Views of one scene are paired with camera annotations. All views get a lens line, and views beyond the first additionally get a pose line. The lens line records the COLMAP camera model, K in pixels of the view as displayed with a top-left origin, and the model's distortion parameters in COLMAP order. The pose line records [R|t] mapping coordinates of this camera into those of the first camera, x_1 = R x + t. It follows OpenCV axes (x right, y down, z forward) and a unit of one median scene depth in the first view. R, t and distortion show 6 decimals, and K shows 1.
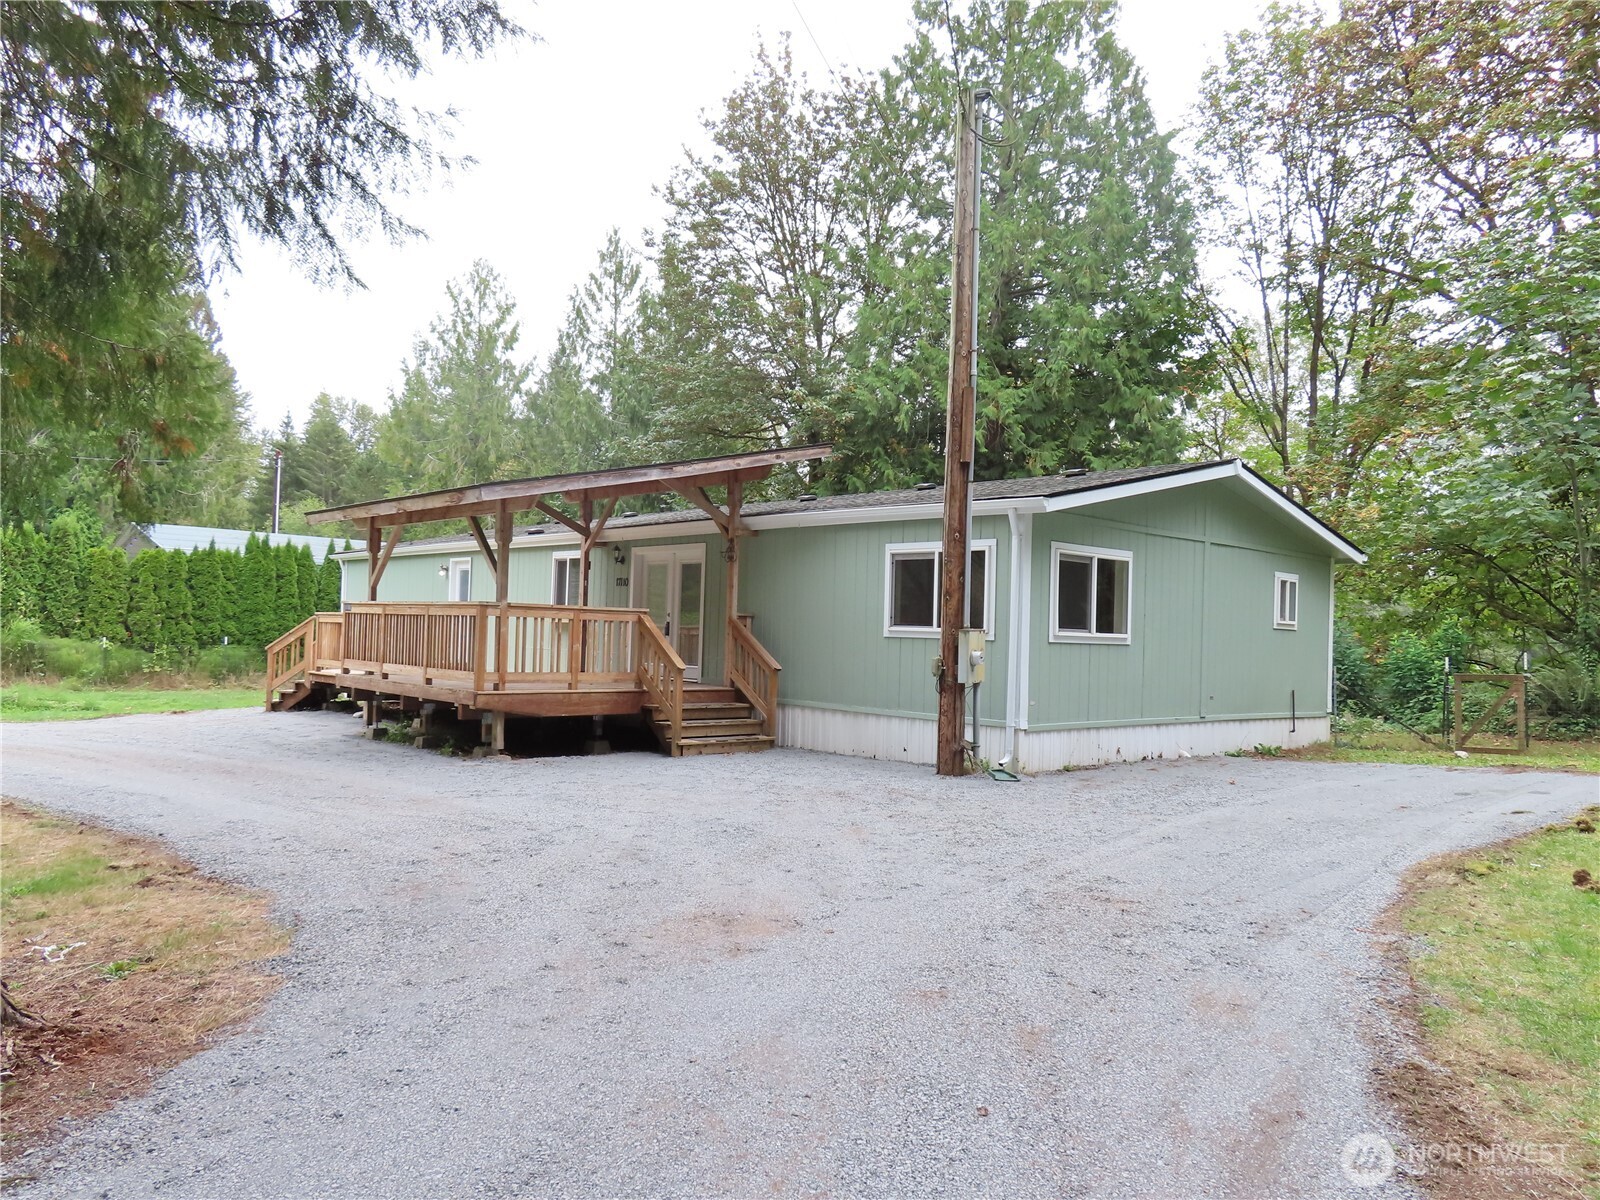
lens RADIAL K [[1138.1, 0, 798.5], [0, 1138.1, 597.4], [0, 0, 1]] dist [-0.012655, 0.006346]
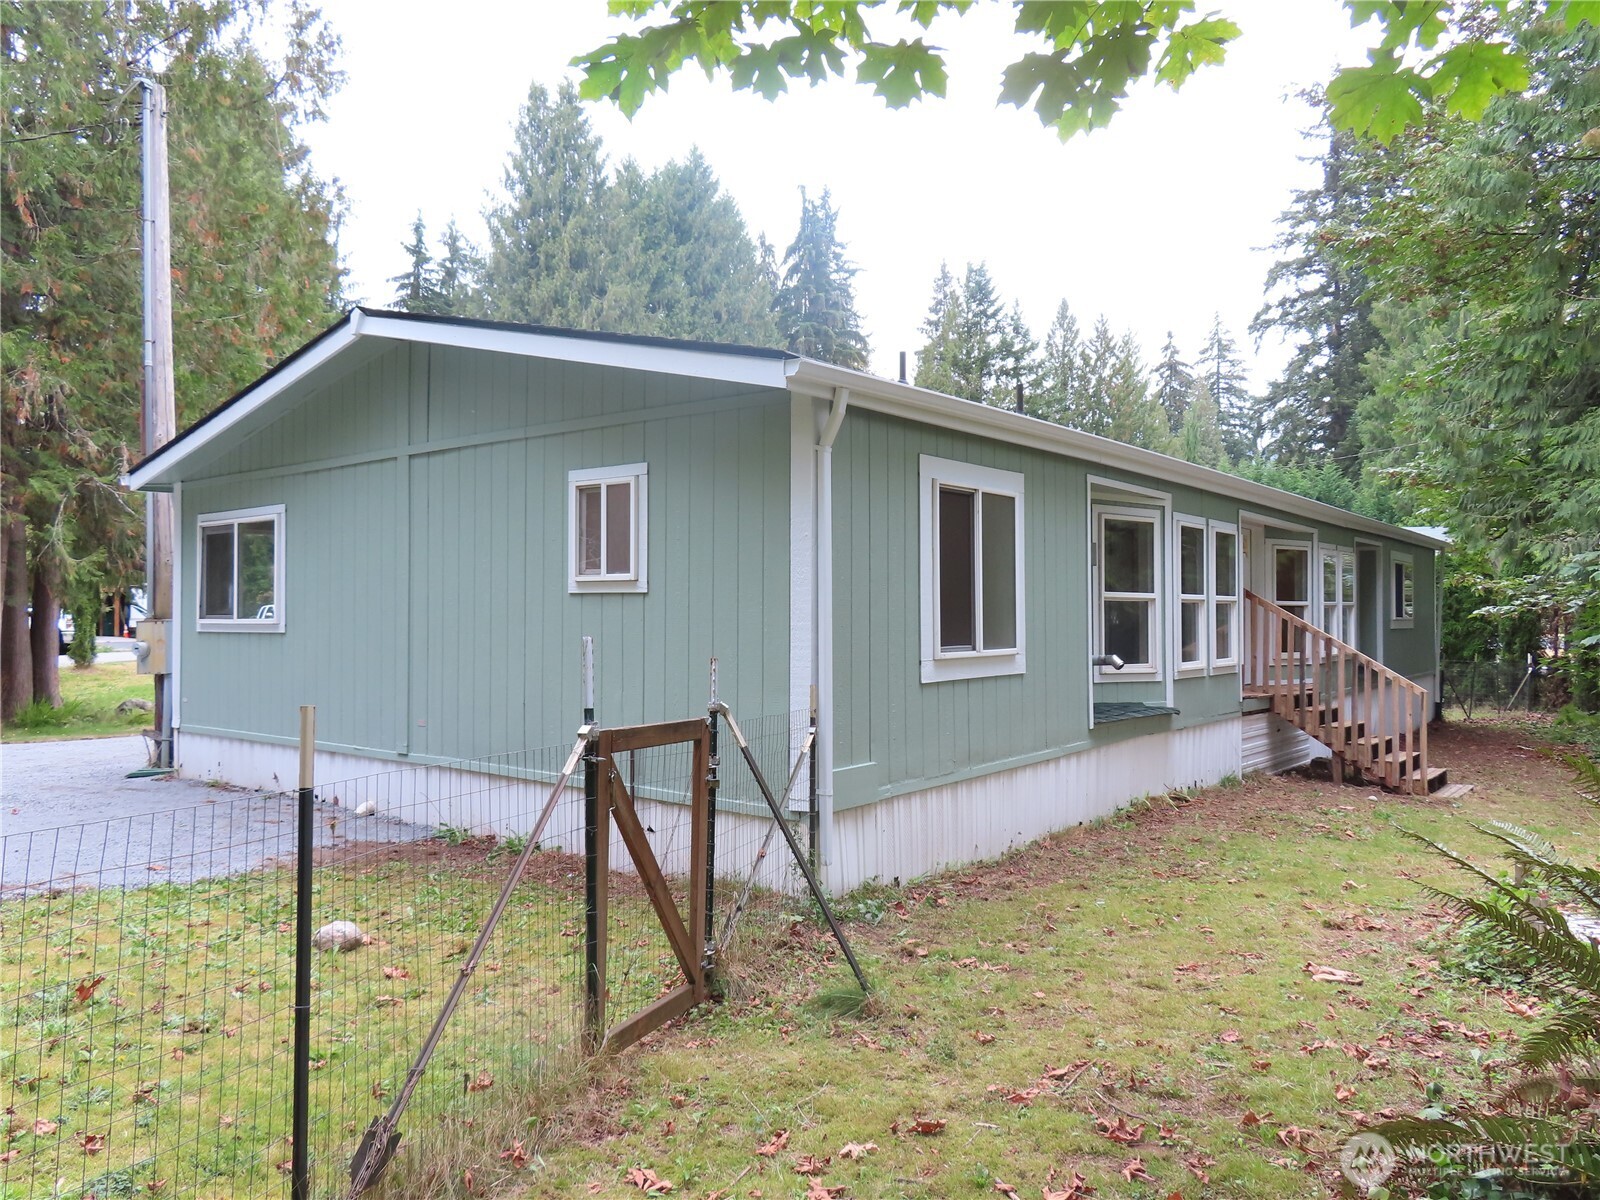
lens RADIAL K [[1130.0, 0, 800.0], [0, 1130.0, 600.0], [0, 0, 1]] dist [-0.003813, 0.001958]
pose [[0.156362, -0.043049, -0.986761, 0.526582], [0.032125, 0.998743, -0.038481, 0.029173], [0.987177, -0.025683, 0.157548, 0.604113]]
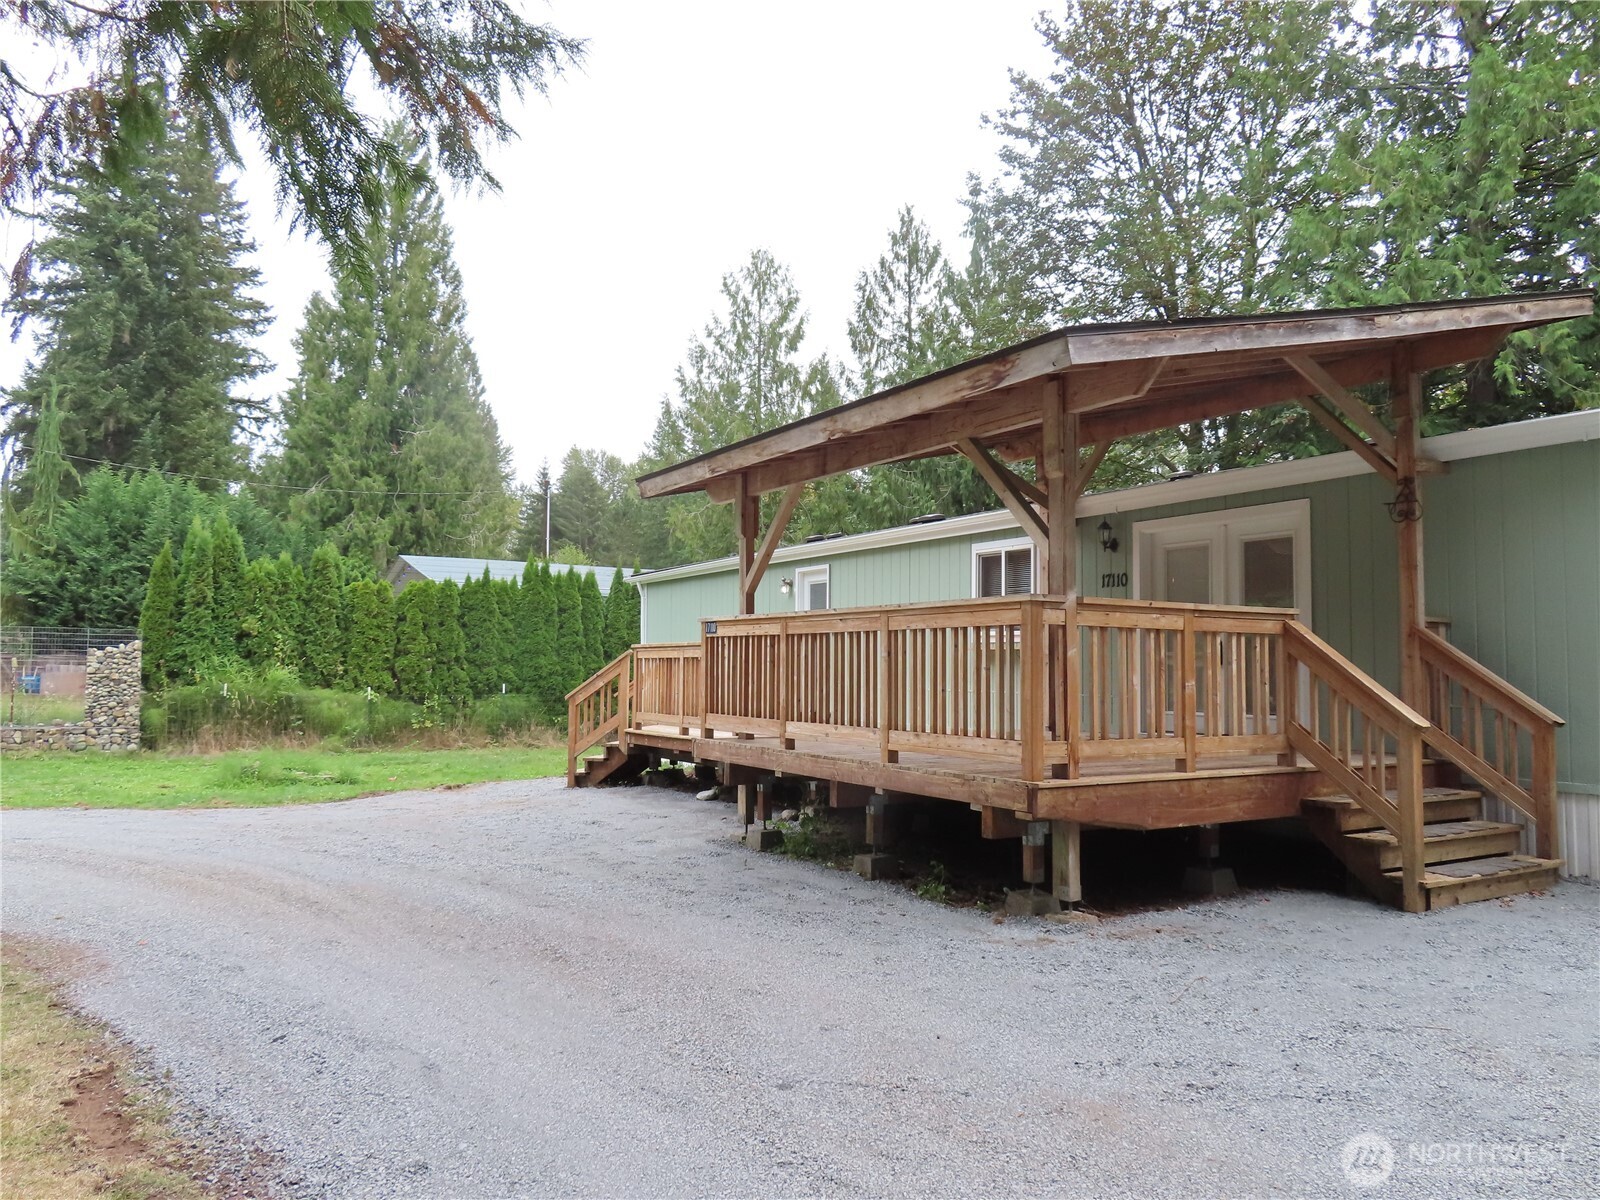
lens RADIAL K [[1130.0, 0, 800.0], [0, 1130.0, 600.0], [0, 0, 1]] dist [-0.003813, 0.001958]
pose [[0.979923, -0.033344, -0.196569, -0.132419], [0.026685, 0.998980, -0.036429, 0.009707], [0.197583, 0.030452, 0.979813, 0.239883]]
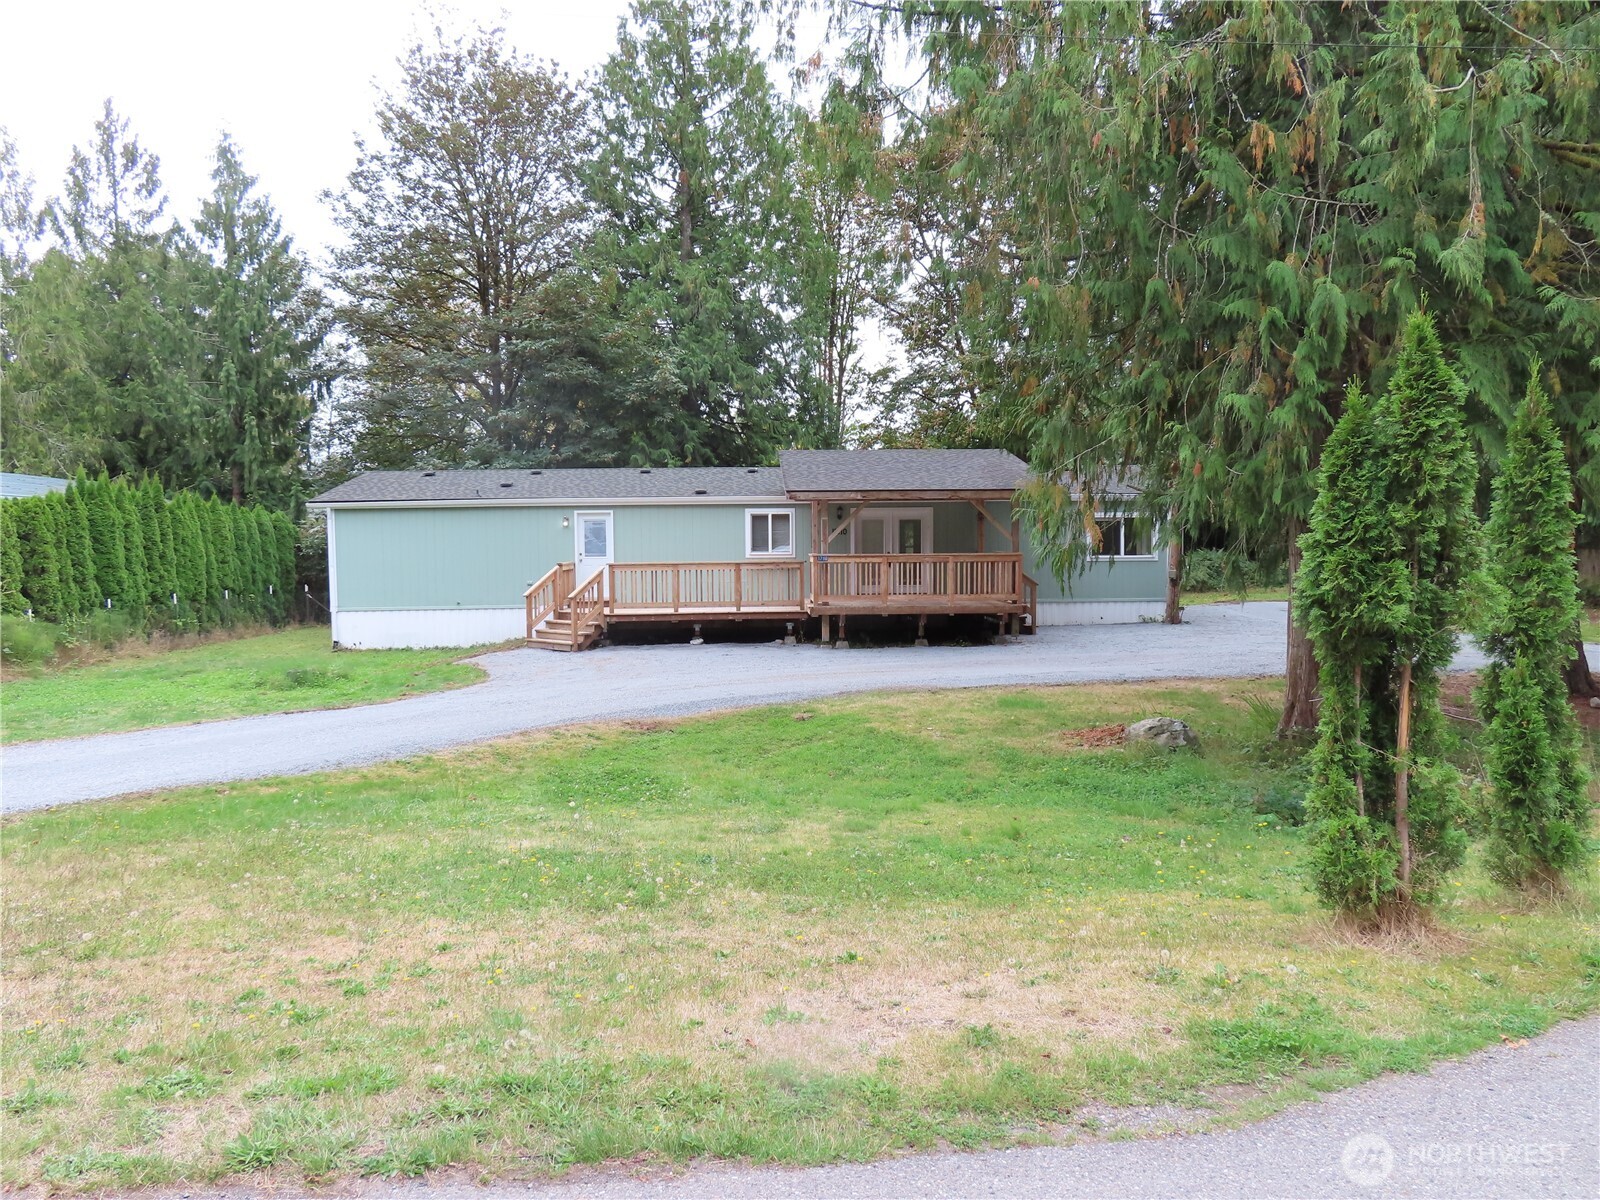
lens RADIAL K [[1130.0, 0, 800.0], [0, 1130.0, 600.0], [0, 0, 1]] dist [-0.003813, 0.001958]
pose [[0.642450, -0.069110, 0.763205, -0.841024], [0.005719, 0.996330, 0.085405, -0.032834], [-0.766306, -0.050504, 0.640488, 0.077706]]
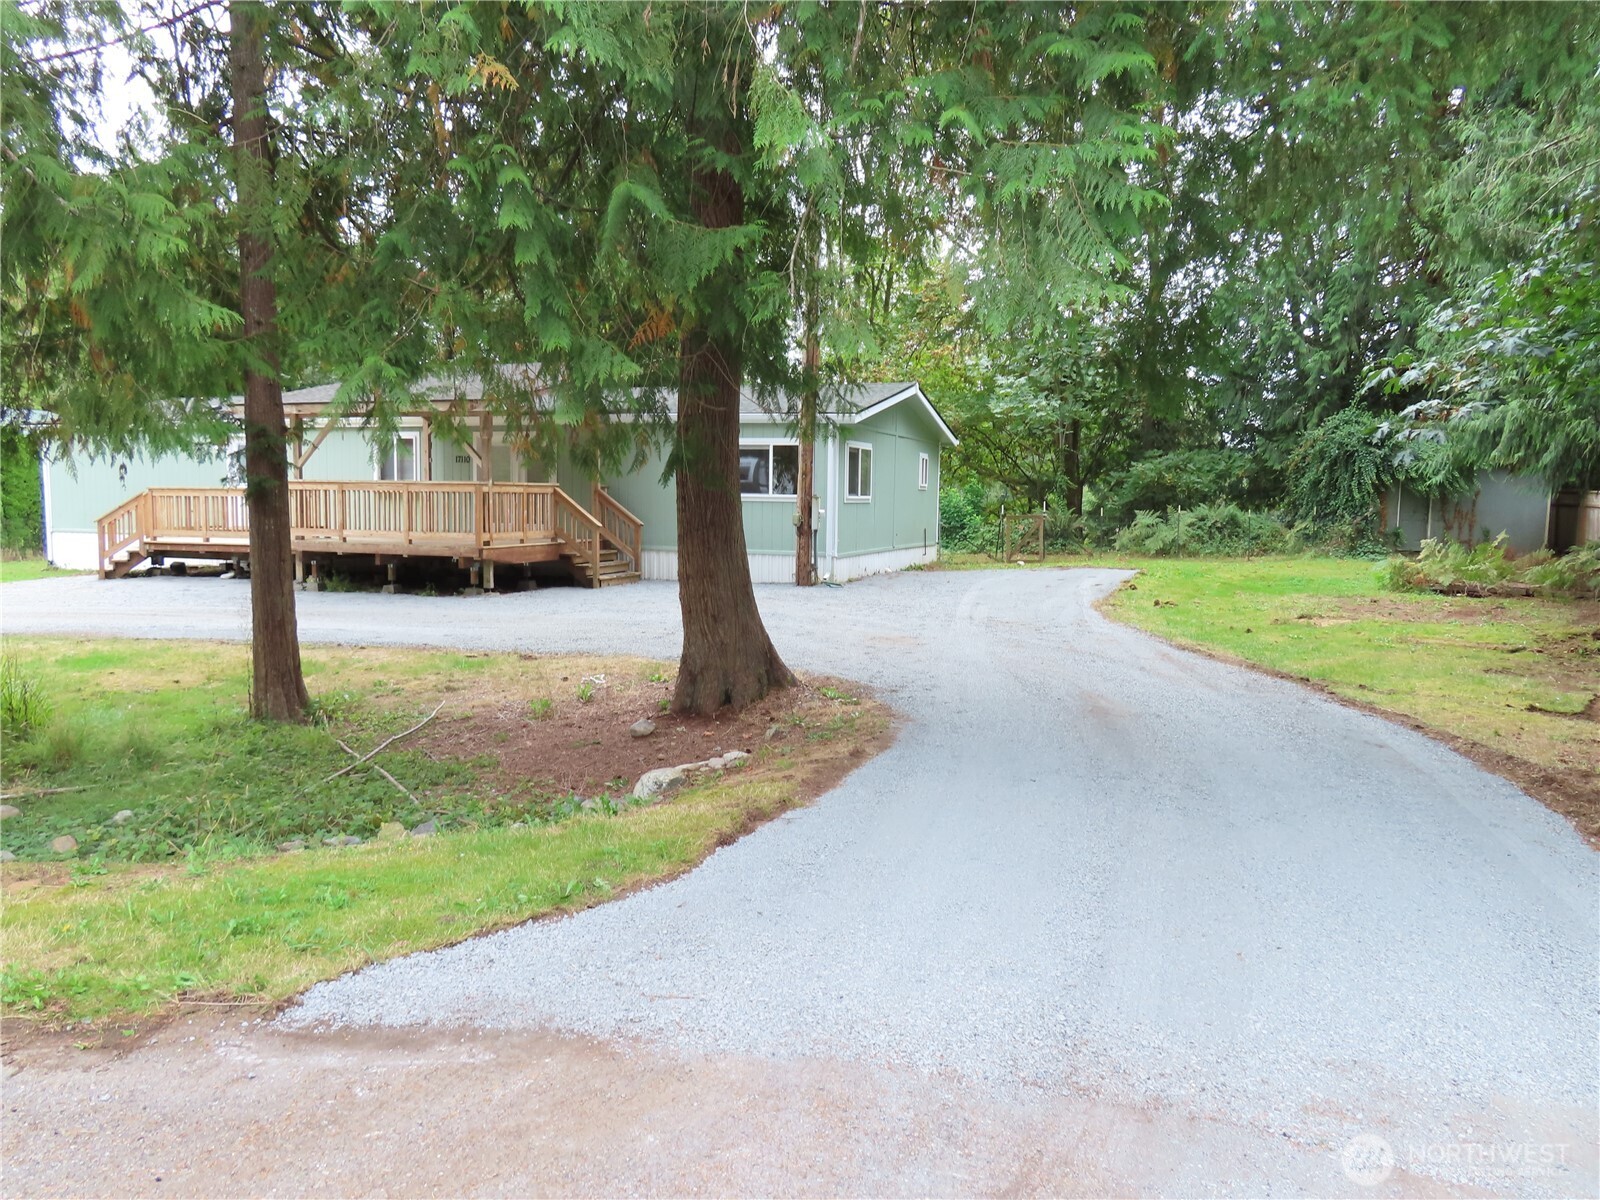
lens RADIAL K [[1147.5, 0, 798.7], [0, 1147.5, 591.1], [0, 0, 1]] dist [-0.005072, -0.000078]
pose [[0.883456, -0.057149, 0.465015, -0.276924], [-0.002126, 0.992033, 0.125957, -0.018889], [-0.468509, -0.112266, 0.876297, -0.189212]]
